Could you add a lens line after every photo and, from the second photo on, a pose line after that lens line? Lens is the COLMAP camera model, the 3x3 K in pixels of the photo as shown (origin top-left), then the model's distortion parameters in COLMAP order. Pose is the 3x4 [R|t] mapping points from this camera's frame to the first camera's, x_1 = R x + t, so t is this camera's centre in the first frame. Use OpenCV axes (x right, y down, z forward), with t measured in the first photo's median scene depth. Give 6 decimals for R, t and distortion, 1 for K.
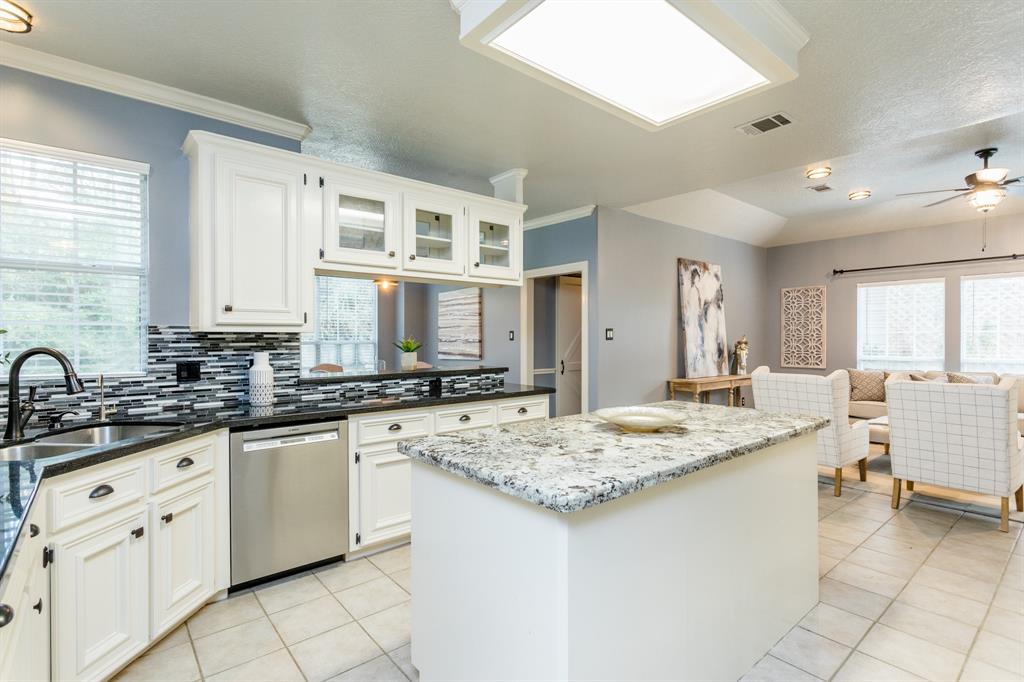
lens RADIAL K [[492.9, 0, 512.4], [0, 492.9, 336.1], [0, 0, 1]] dist [0.002181, 0.003771]
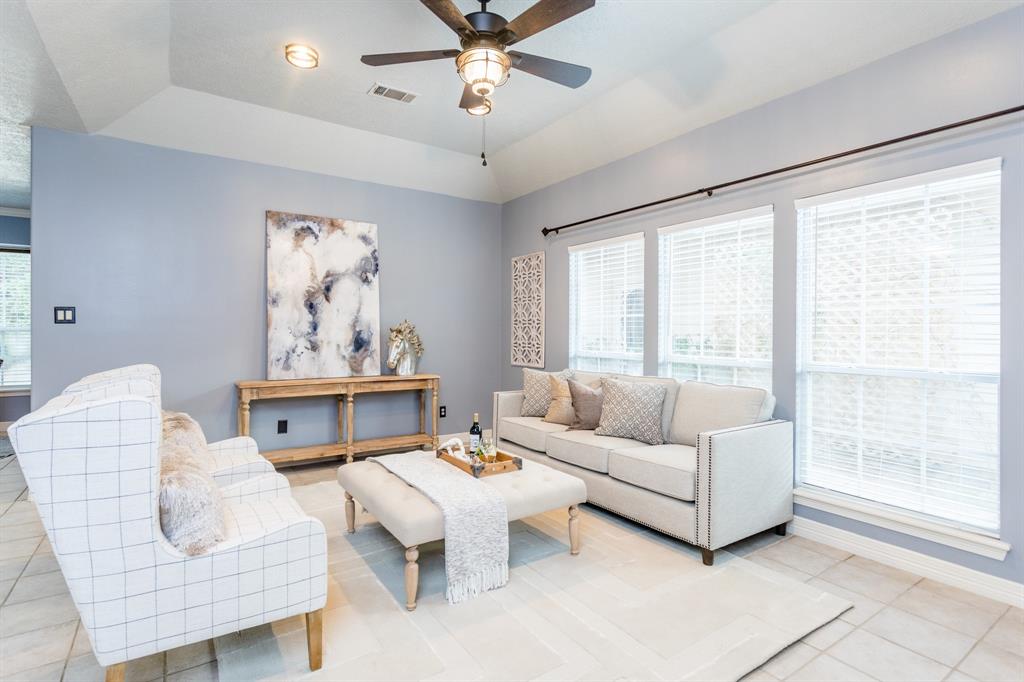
lens RADIAL K [[492.9, 0, 509.5], [0, 492.9, 337.6], [0, 0, 1]] dist [0.002181, 0.003771]
pose [[0.994118, 0.003074, -0.108262, 0.721479], [-0.001737, 0.999921, 0.012441, 0.014485], [0.108292, -0.012180, 0.994045, 0.312873]]
